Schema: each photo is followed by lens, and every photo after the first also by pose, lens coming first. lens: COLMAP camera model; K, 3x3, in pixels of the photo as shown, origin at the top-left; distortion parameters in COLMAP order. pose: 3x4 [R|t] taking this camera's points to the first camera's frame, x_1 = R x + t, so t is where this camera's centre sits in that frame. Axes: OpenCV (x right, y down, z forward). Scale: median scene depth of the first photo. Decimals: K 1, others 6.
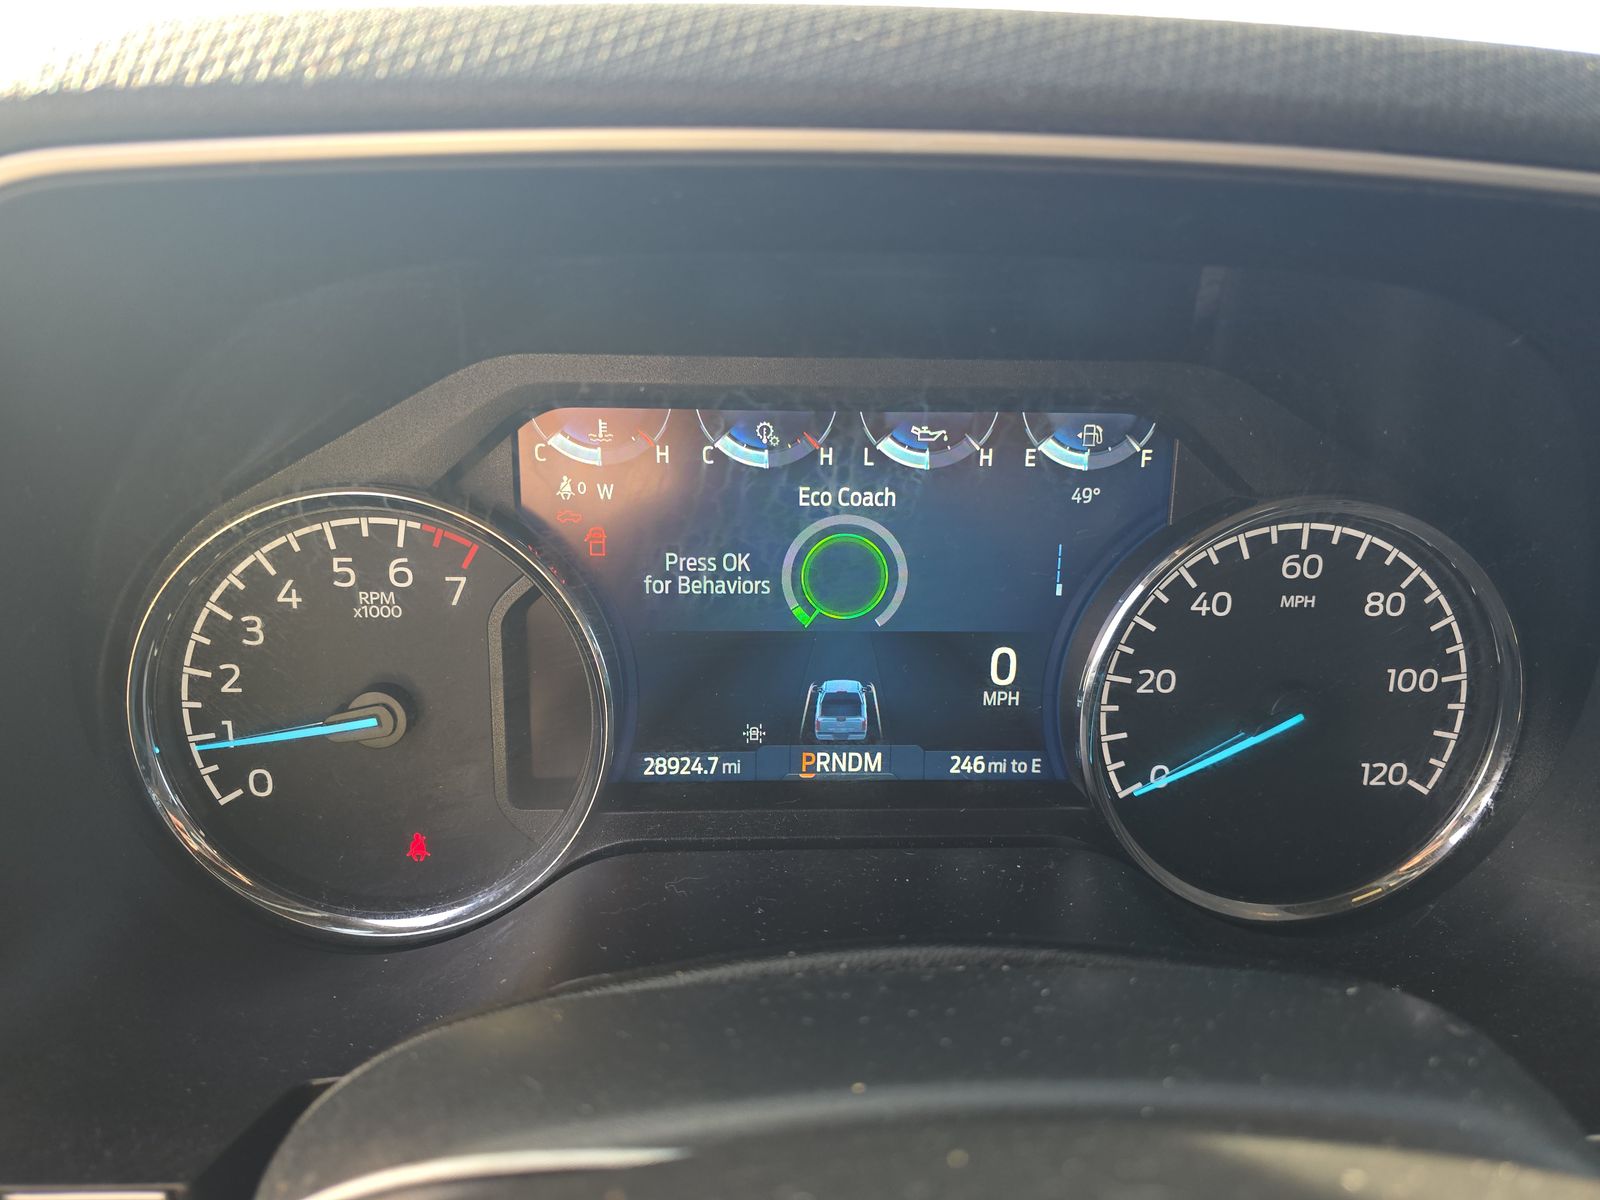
lens RADIAL K [[1094.3, 0, 804.5], [0, 1094.3, 584.5], [0, 0, 1]] dist [0.039749, -0.031983]
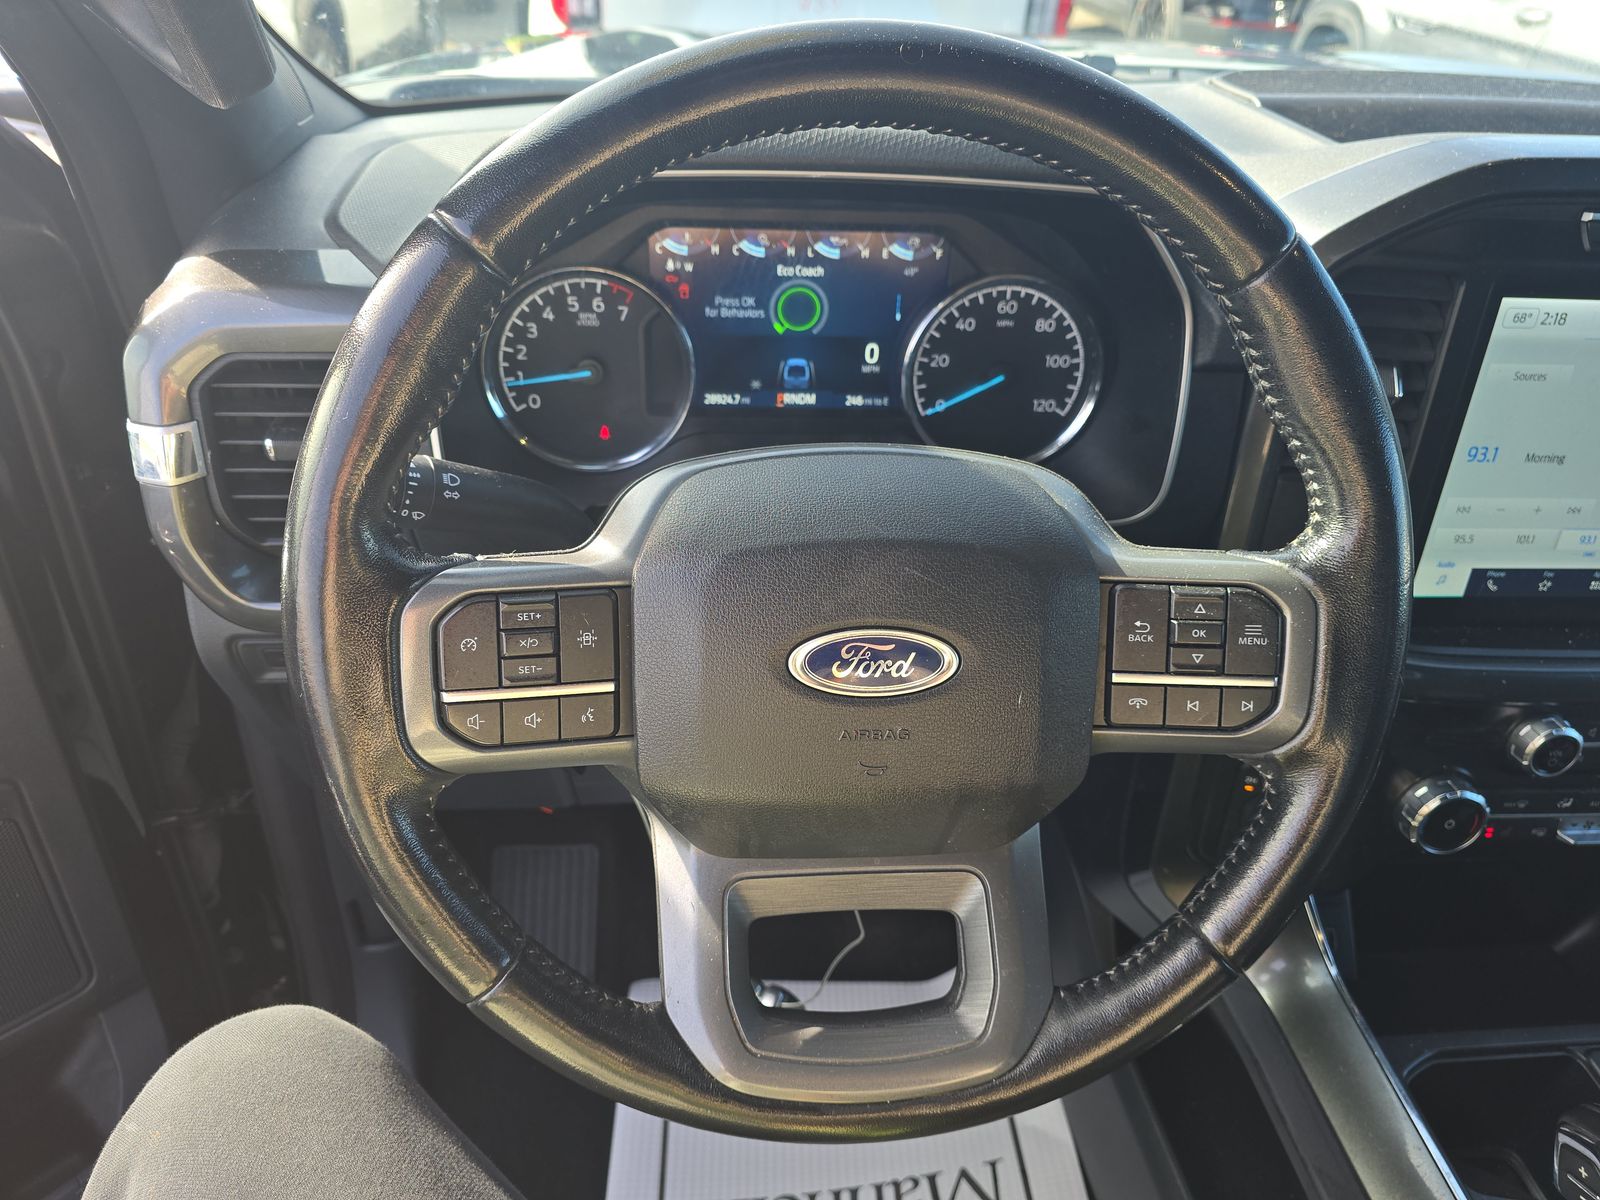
lens RADIAL K [[1094.3, 0, 792.6], [0, 1094.3, 591.9], [0, 0, 1]] dist [0.039749, -0.031983]
pose [[0.999674, 0.008053, 0.024230, -0.023568], [-0.013972, 0.966800, 0.255152, -0.020370], [-0.021371, -0.255407, 0.966597, -1.239286]]
